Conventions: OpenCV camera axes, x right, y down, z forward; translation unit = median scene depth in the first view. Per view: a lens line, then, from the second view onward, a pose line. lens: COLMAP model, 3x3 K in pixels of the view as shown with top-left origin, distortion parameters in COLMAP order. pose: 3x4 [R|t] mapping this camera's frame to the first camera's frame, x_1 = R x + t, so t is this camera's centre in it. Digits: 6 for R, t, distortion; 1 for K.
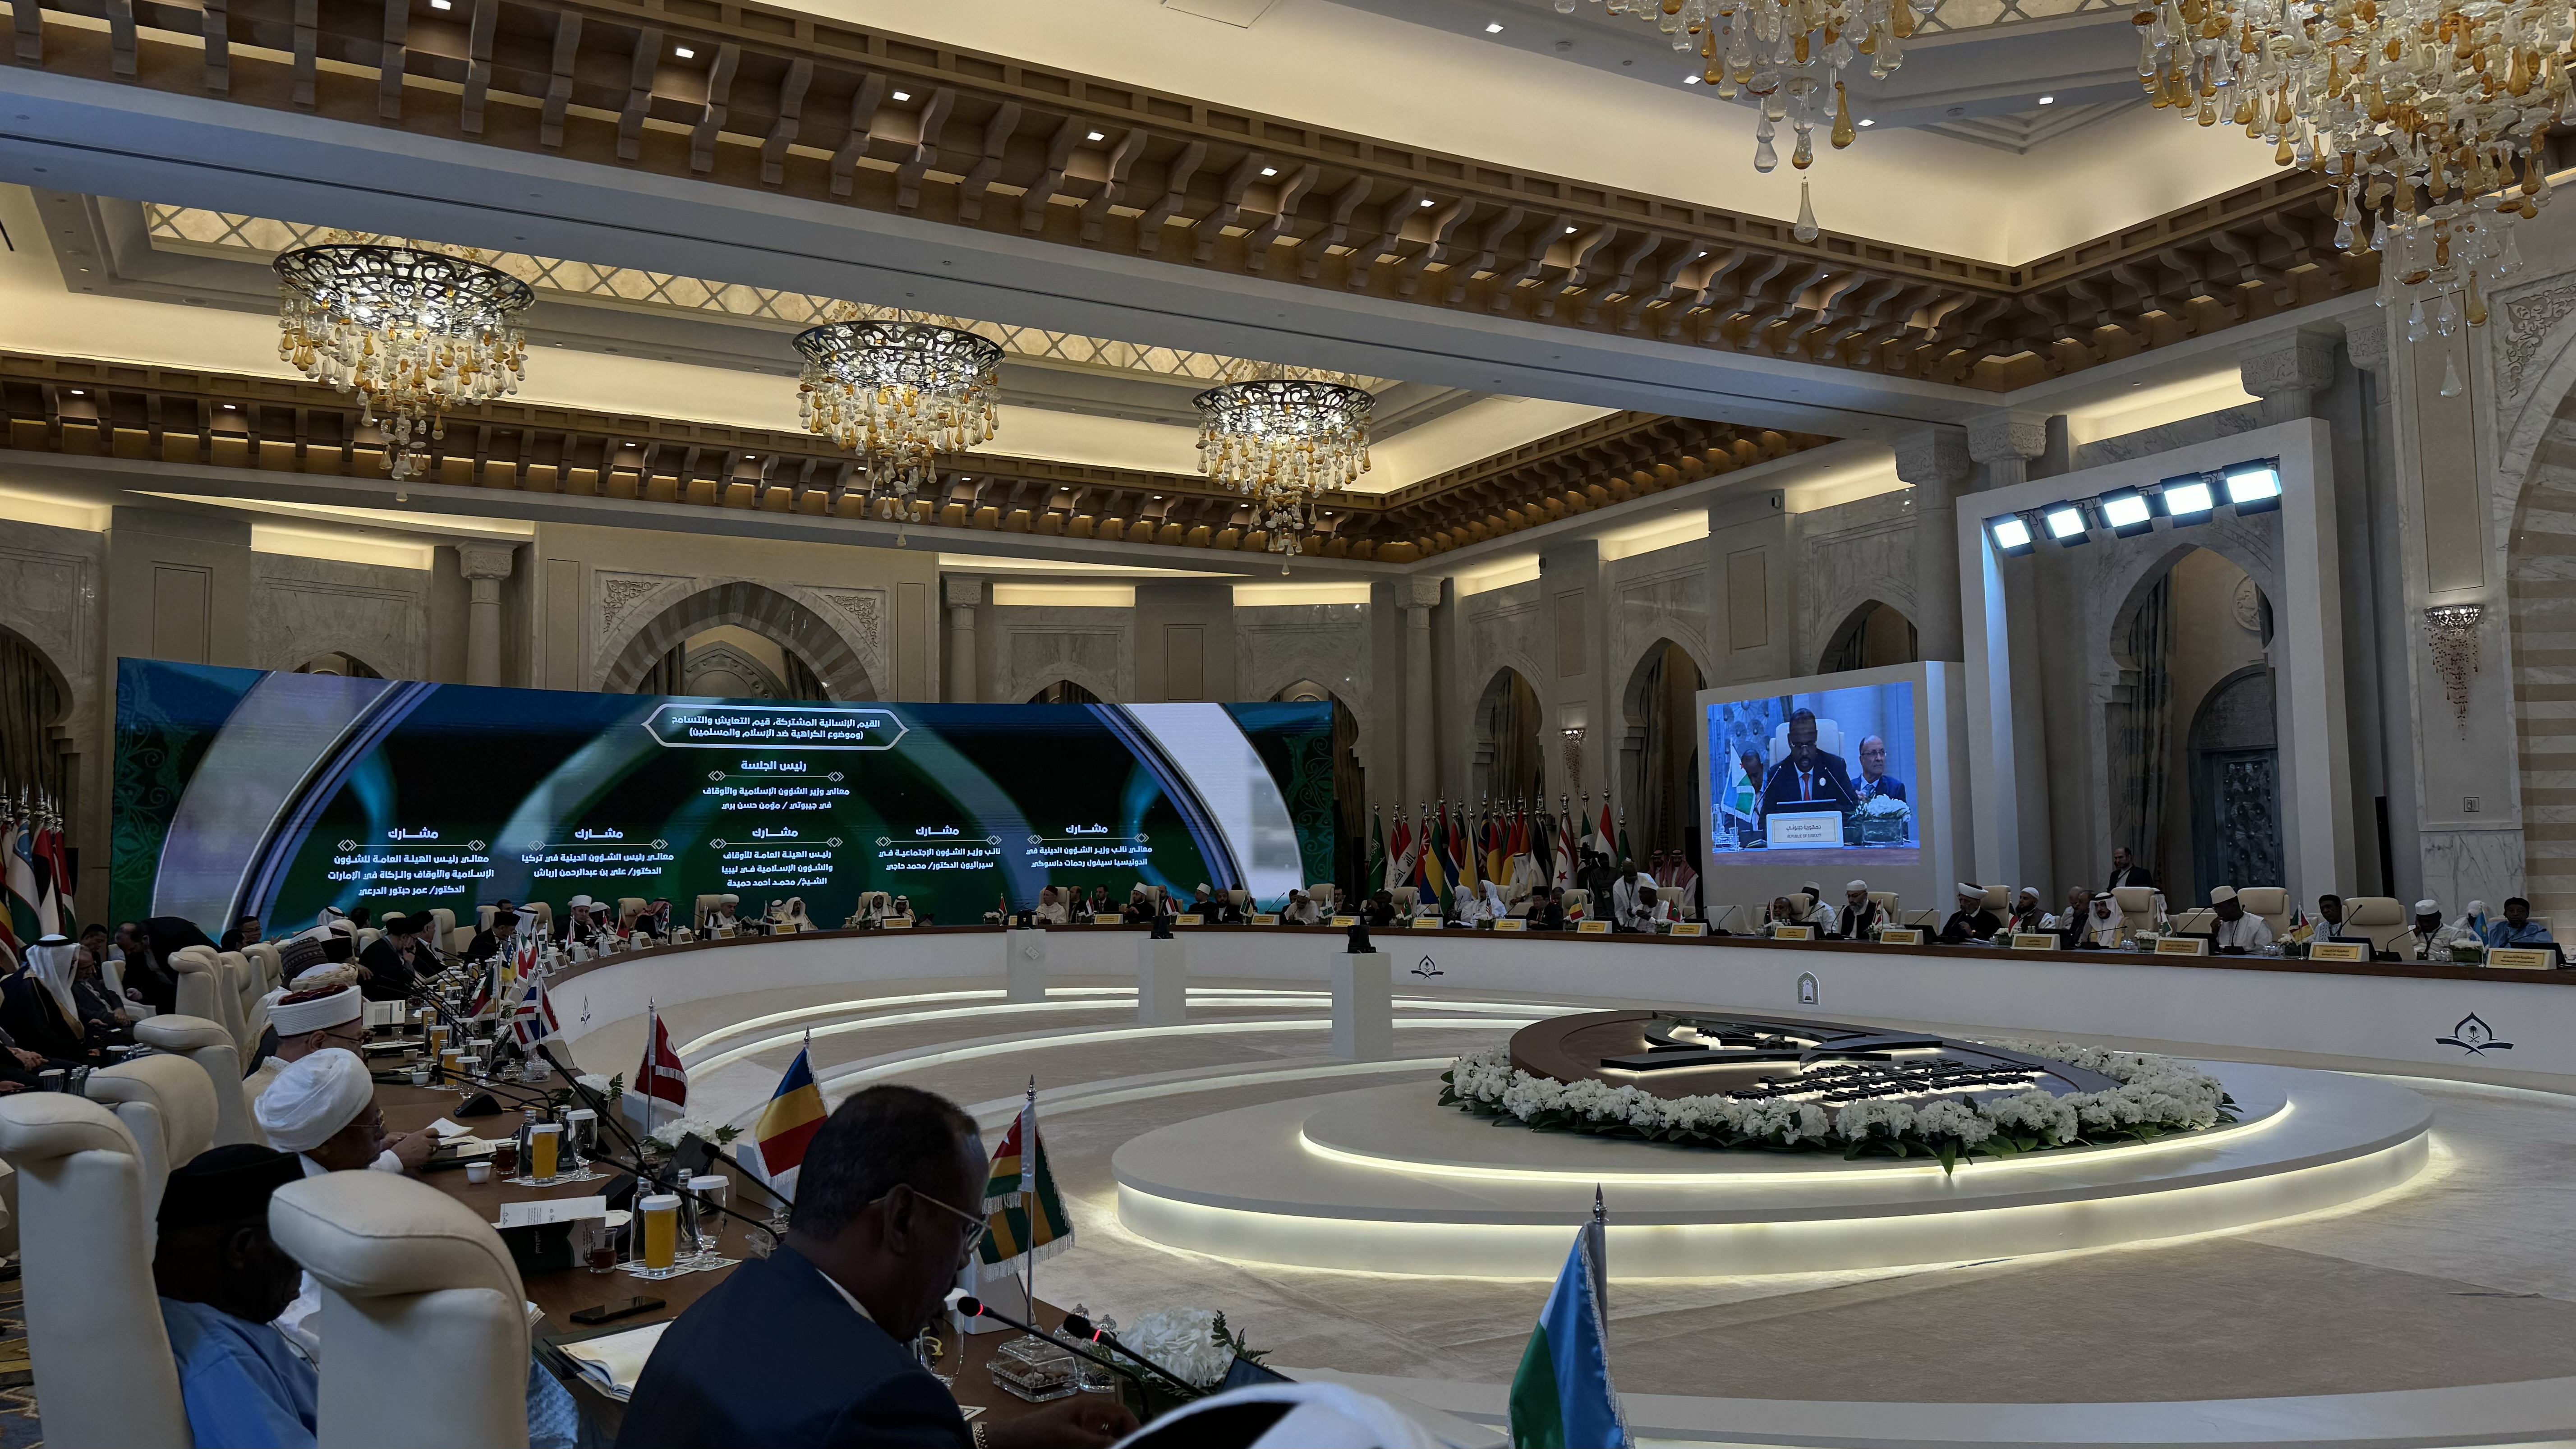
lens RADIAL K [[1900.5, 0, 1288.0], [0, 1900.5, 724.5], [0, 0, 1]] dist [0.261226, -0.461267]
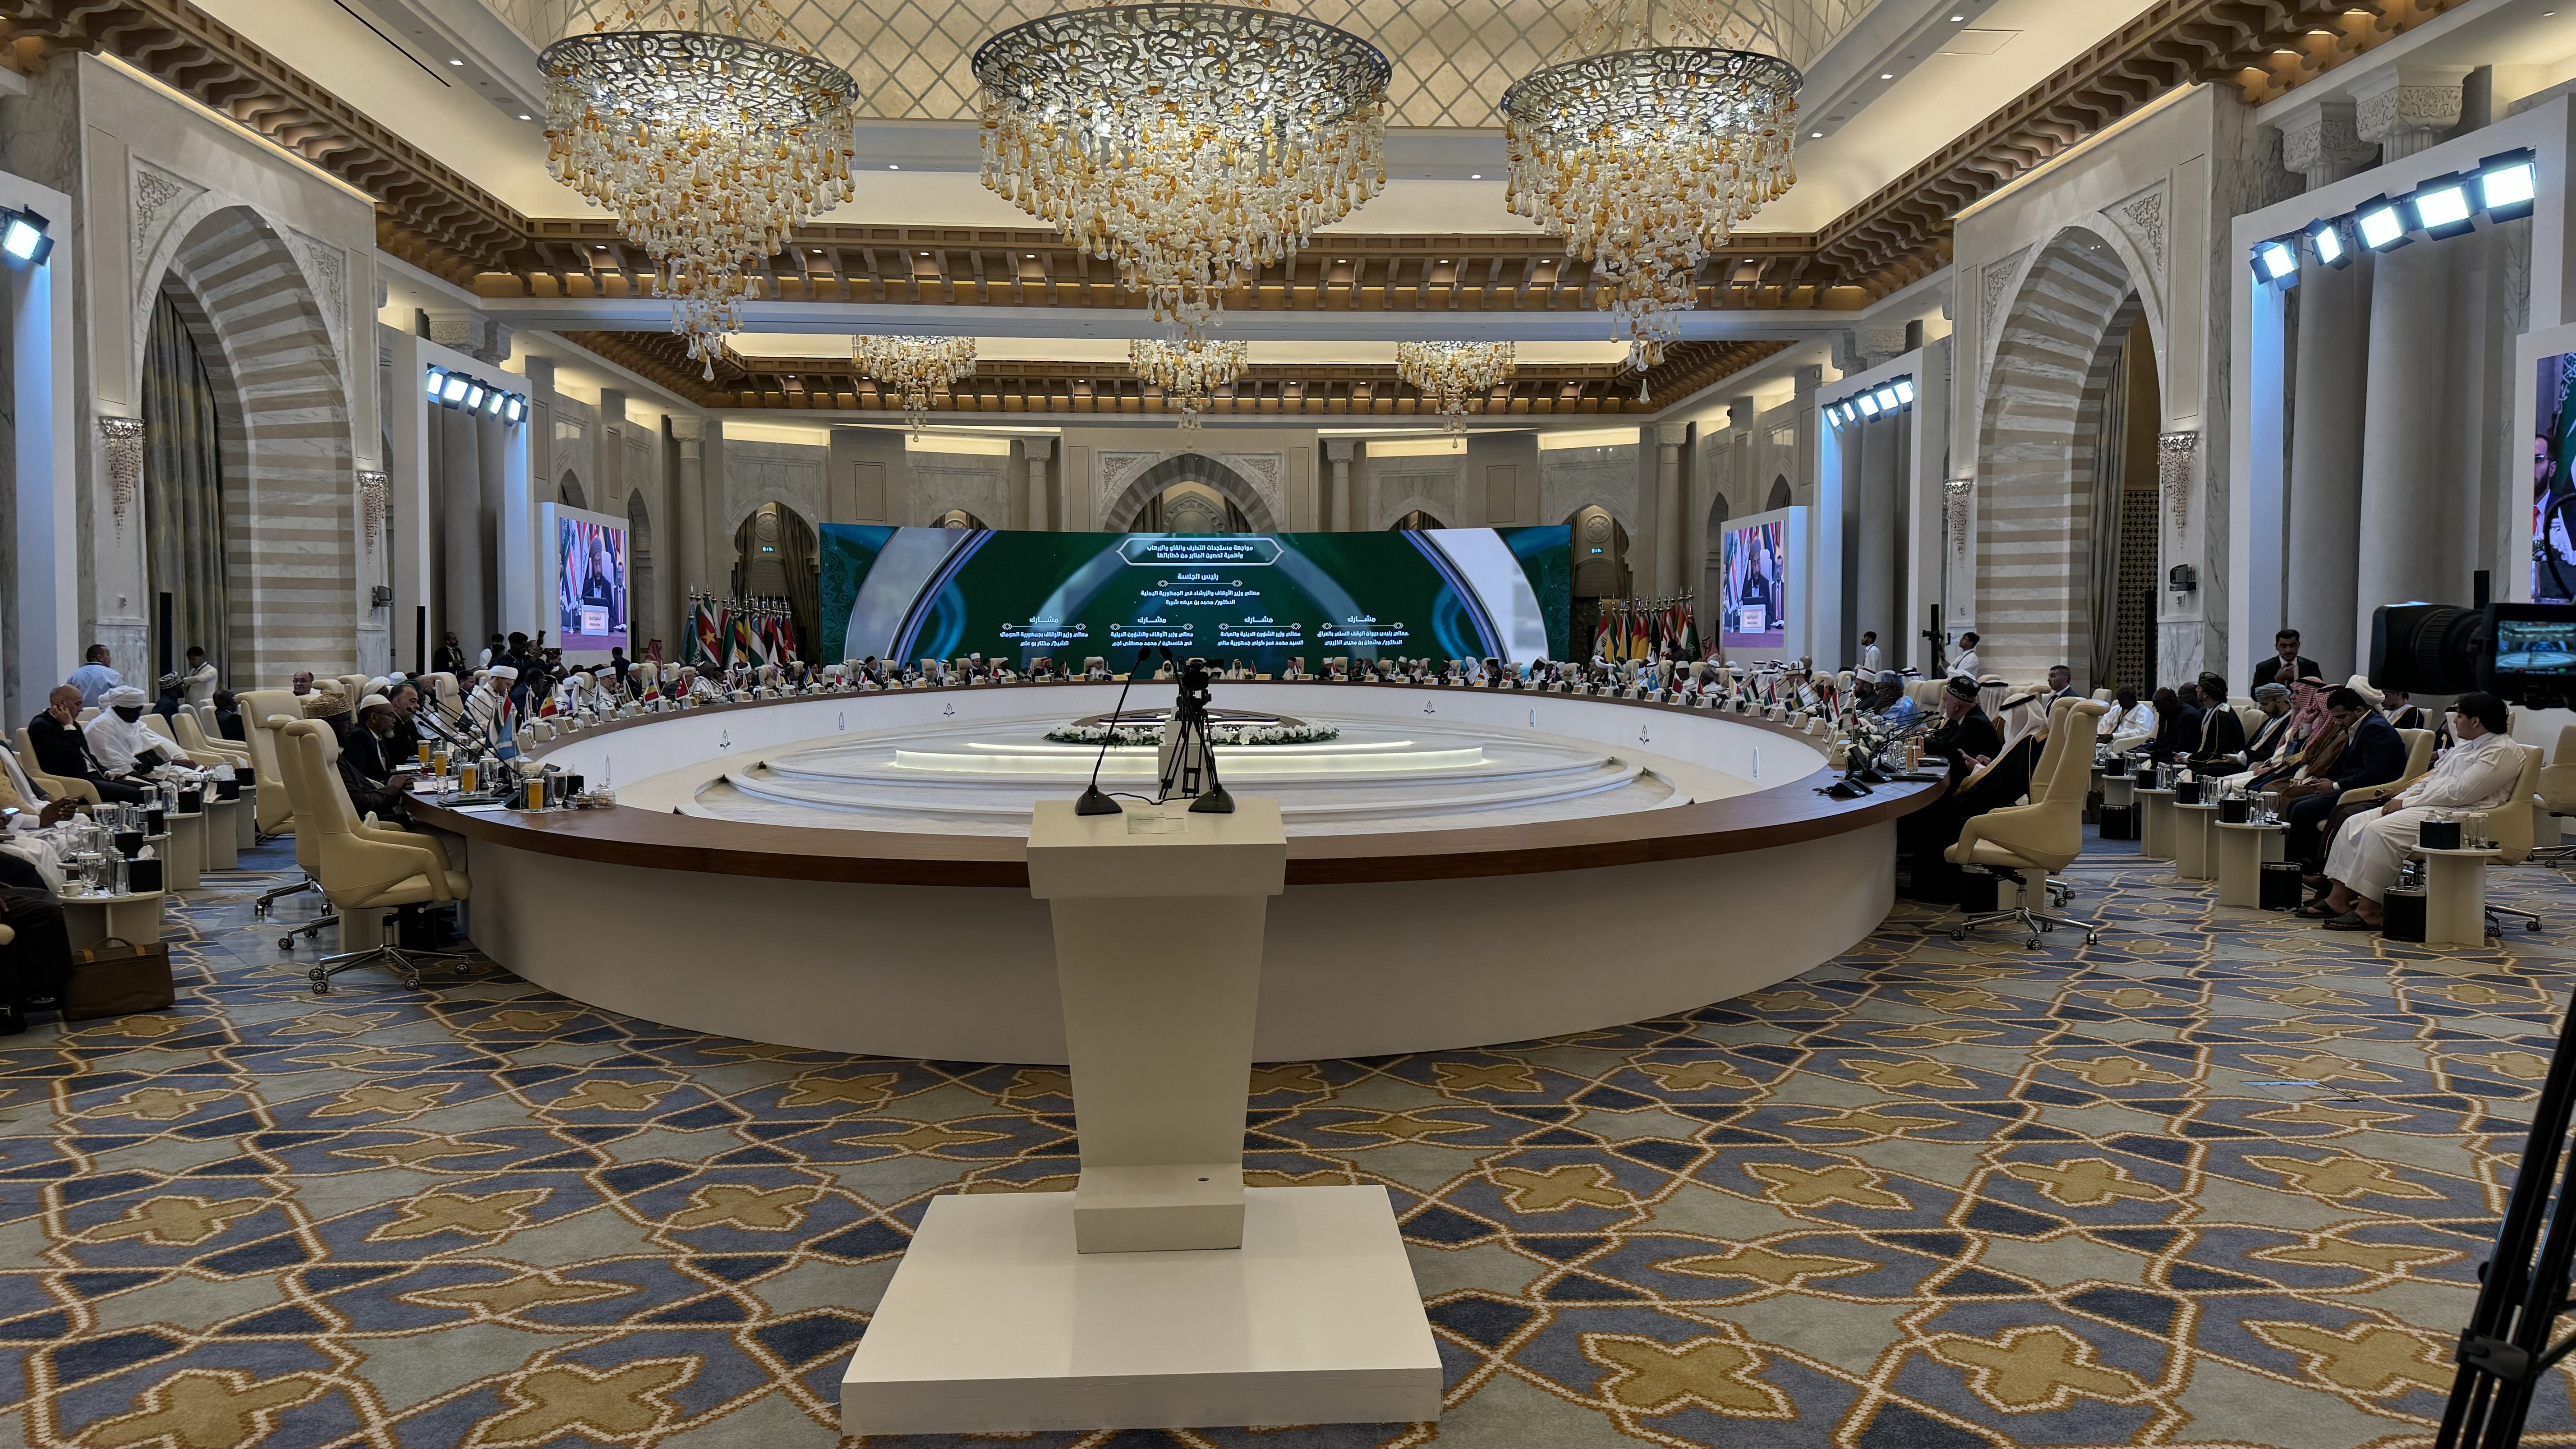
lens RADIAL K [[1900.5, 0, 1288.0], [0, 1900.5, 724.5], [0, 0, 1]] dist [0.261226, -0.461267]
pose [[0.892216, 0.030806, -0.450557, 0.463810], [0.023633, 0.993119, 0.114701, -0.032294], [0.450991, -0.112986, 0.885348, -0.315894]]
